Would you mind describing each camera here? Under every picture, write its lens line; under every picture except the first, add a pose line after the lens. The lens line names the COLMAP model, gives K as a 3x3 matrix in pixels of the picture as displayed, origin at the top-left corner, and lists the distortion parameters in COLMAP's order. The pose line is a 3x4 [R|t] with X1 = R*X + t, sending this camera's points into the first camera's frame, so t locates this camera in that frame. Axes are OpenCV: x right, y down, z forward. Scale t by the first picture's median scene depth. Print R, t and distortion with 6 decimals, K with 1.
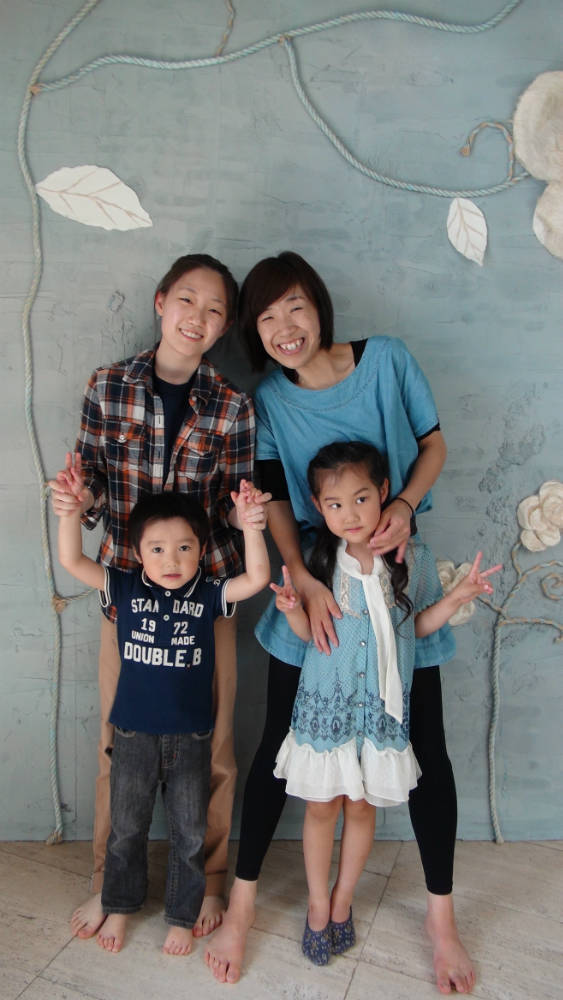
lens RADIAL K [[740.9, 0, 280.6], [0, 740.9, 500.2], [0, 0, 1]] dist [0.021355, 0.003917]
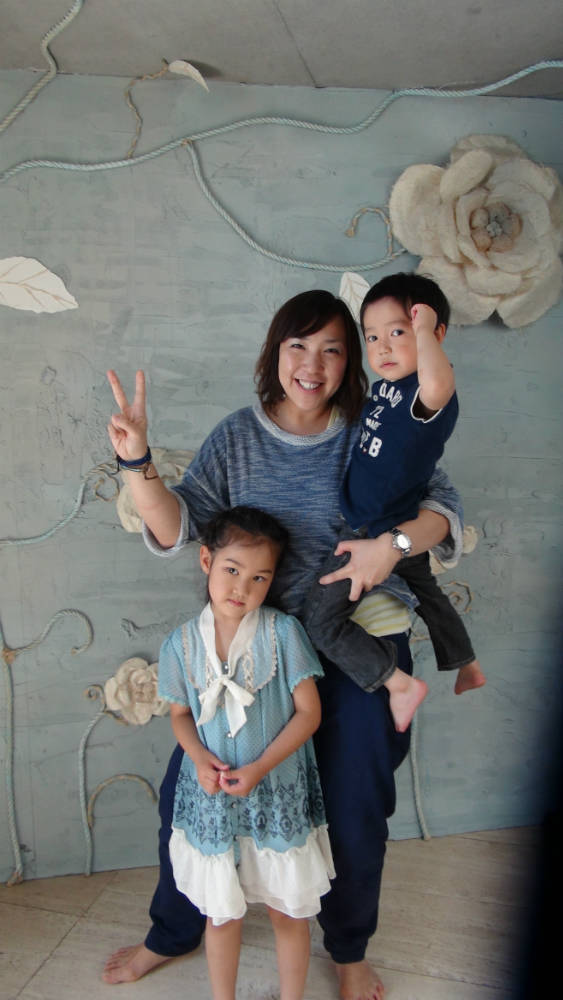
lens RADIAL K [[740.9, 0, 281.3], [0, 740.9, 499.0], [0, 0, 1]] dist [0.021355, 0.003917]
pose [[0.993497, -0.063227, 0.094689, 0.006122], [0.067172, 0.996976, -0.039068, -0.018522], [-0.091933, 0.045175, 0.994740, -0.119986]]
